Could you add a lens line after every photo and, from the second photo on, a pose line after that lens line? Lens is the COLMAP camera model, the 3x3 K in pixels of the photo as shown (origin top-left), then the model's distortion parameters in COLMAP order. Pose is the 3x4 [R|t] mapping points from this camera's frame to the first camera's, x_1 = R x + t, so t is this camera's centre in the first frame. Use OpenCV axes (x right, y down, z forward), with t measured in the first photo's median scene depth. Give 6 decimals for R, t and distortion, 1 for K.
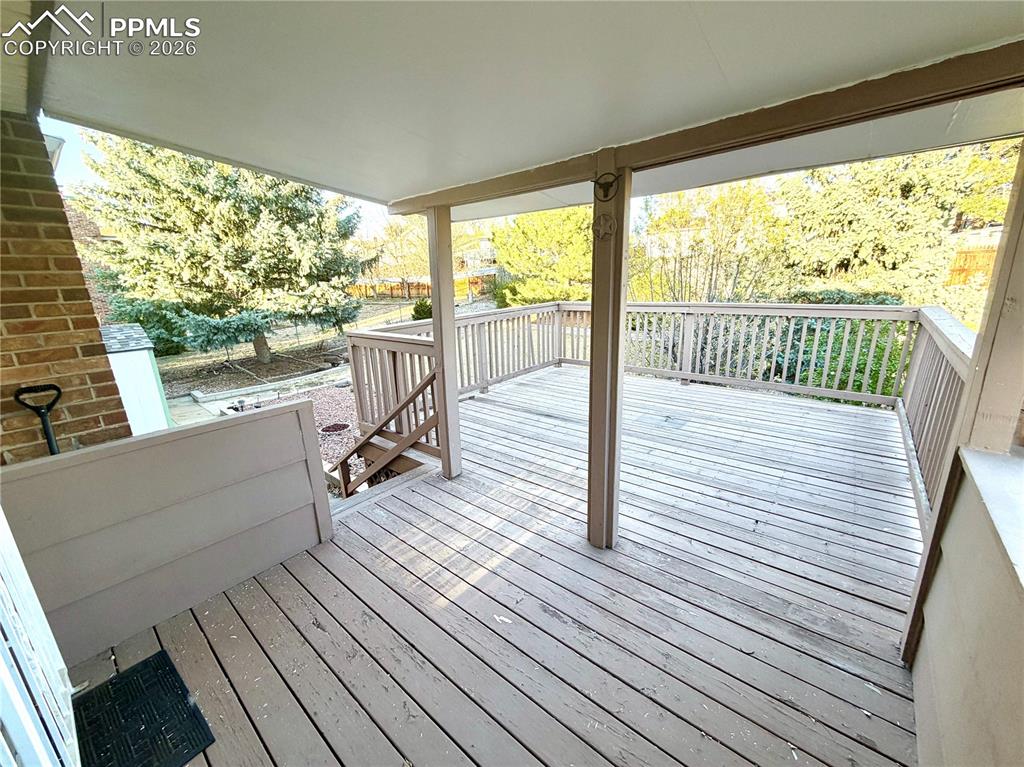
lens RADIAL K [[409.7, 0, 510.1], [0, 409.7, 385.4], [0, 0, 1]] dist [-0.000383, -0.000230]
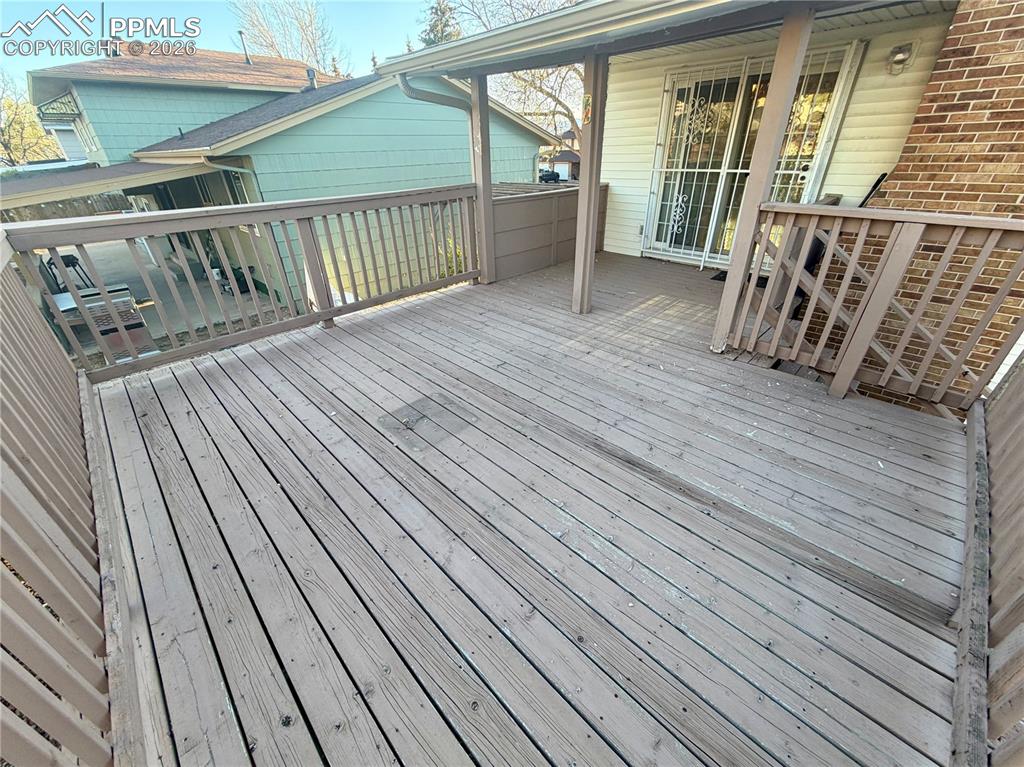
lens RADIAL K [[409.7, 0, 510.1], [0, 409.7, 385.4], [0, 0, 1]] dist [-0.000383, -0.000230]
pose [[-0.994379, 0.007411, 0.105616, 0.235549], [0.079741, 0.708653, 0.701036, -0.419759], [-0.069649, 0.705518, -0.705261, 1.658453]]
